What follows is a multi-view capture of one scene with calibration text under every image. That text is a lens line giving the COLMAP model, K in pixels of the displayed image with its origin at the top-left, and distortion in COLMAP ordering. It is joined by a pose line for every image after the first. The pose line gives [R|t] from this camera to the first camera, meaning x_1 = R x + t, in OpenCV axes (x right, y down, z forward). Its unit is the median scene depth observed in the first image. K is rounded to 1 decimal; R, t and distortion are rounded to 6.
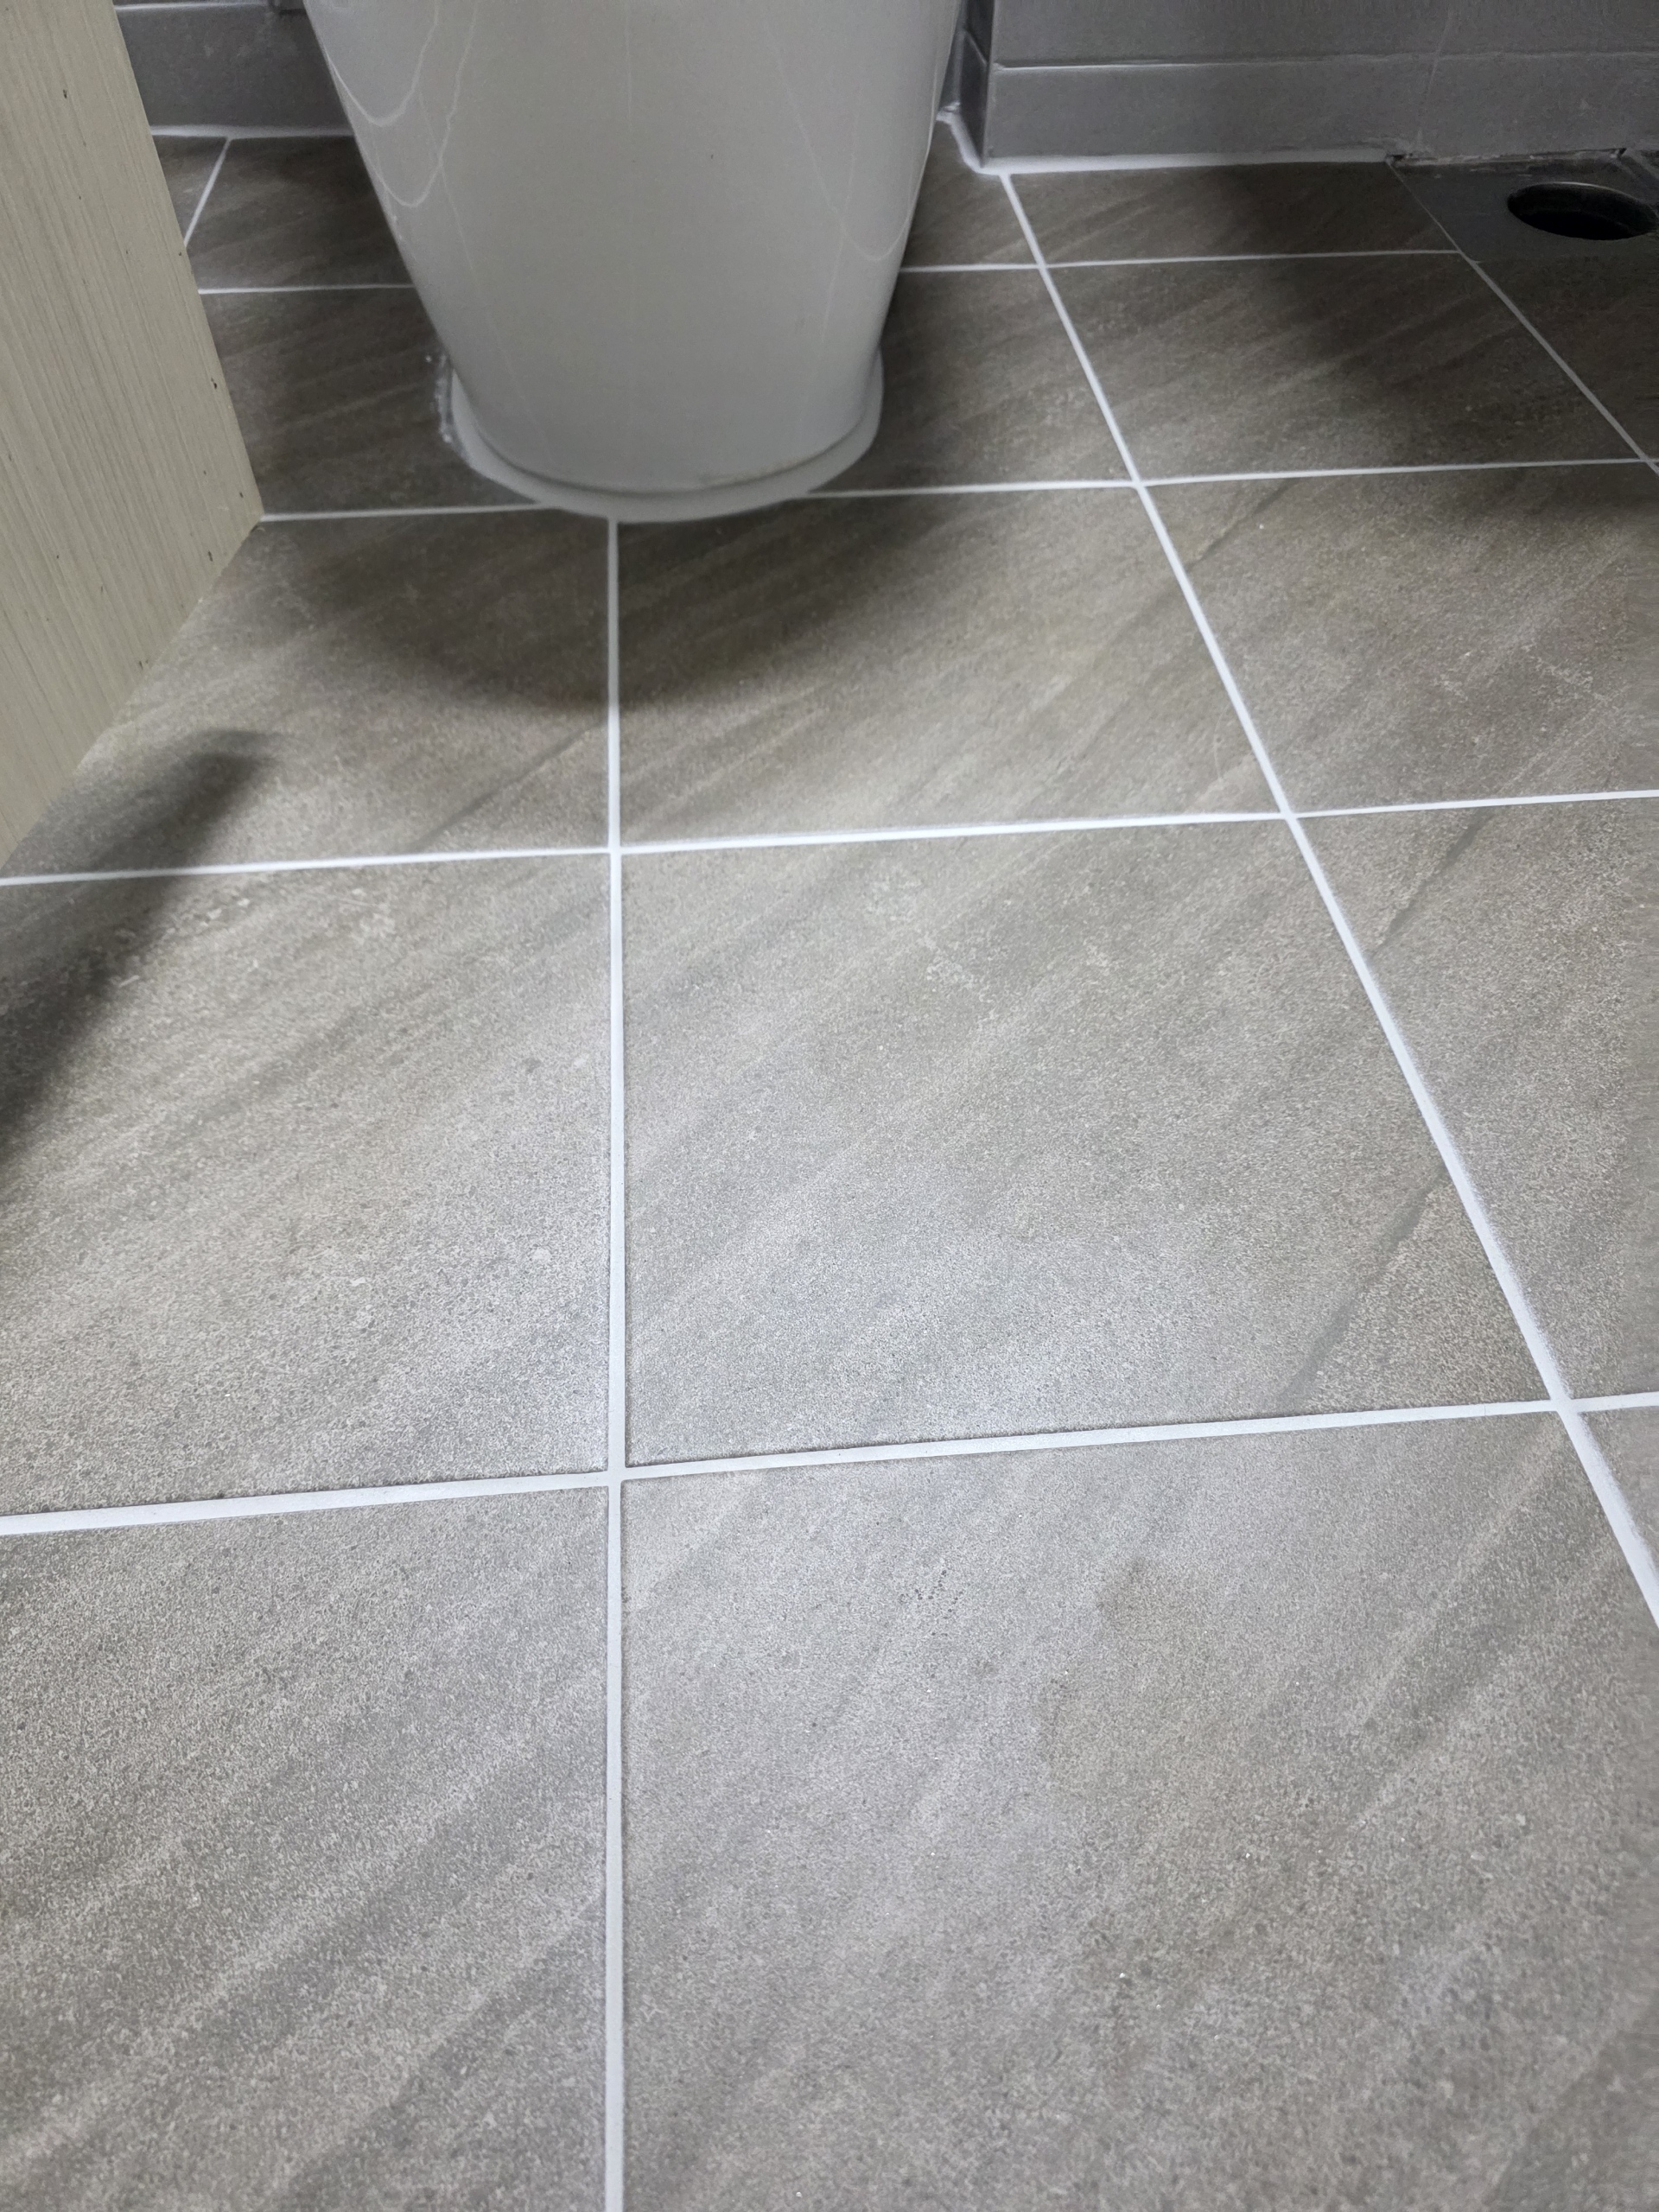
lens RADIAL K [[1484.6, 0, 829.5], [0, 1484.6, 1106.0], [0, 0, 1]] dist [0.035326, -0.043868]
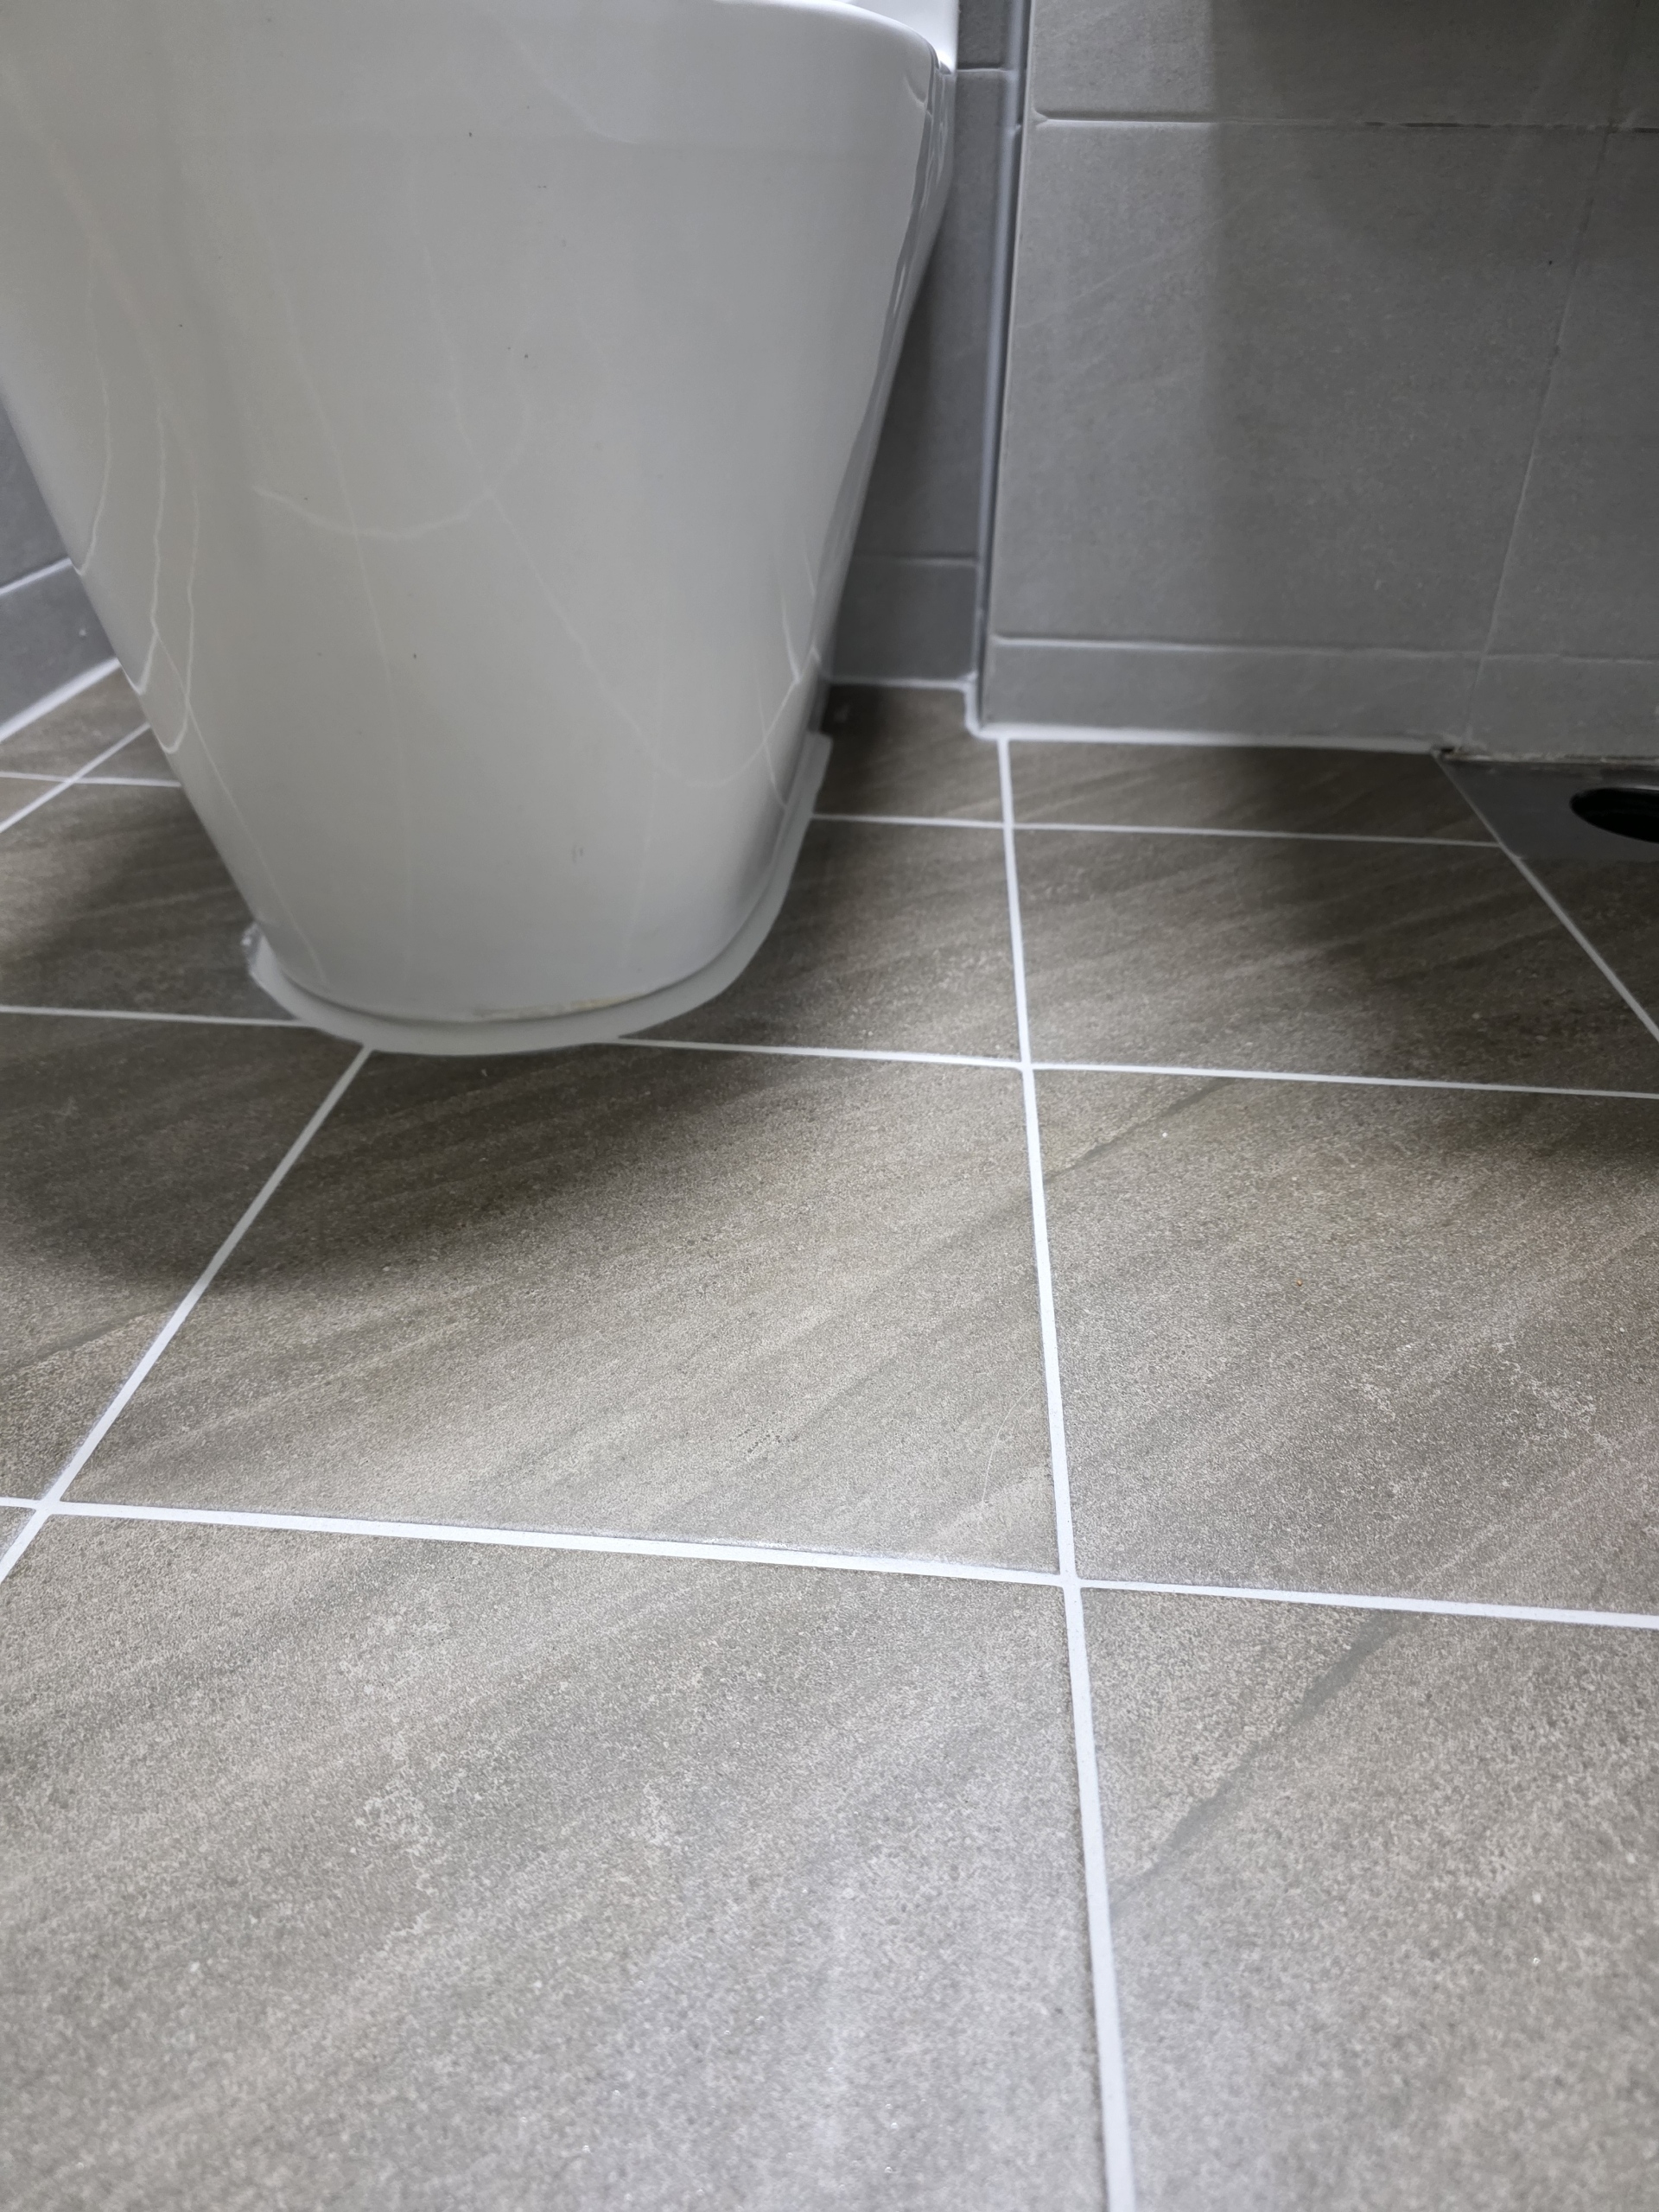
lens RADIAL K [[1484.6, 0, 829.5], [0, 1484.6, 1106.0], [0, 0, 1]] dist [0.035326, -0.043868]
pose [[0.986382, 0.098614, -0.131630, 0.218126], [-0.135508, 0.940834, -0.310596, -0.140430], [0.093213, 0.324203, 0.941384, 0.257722]]
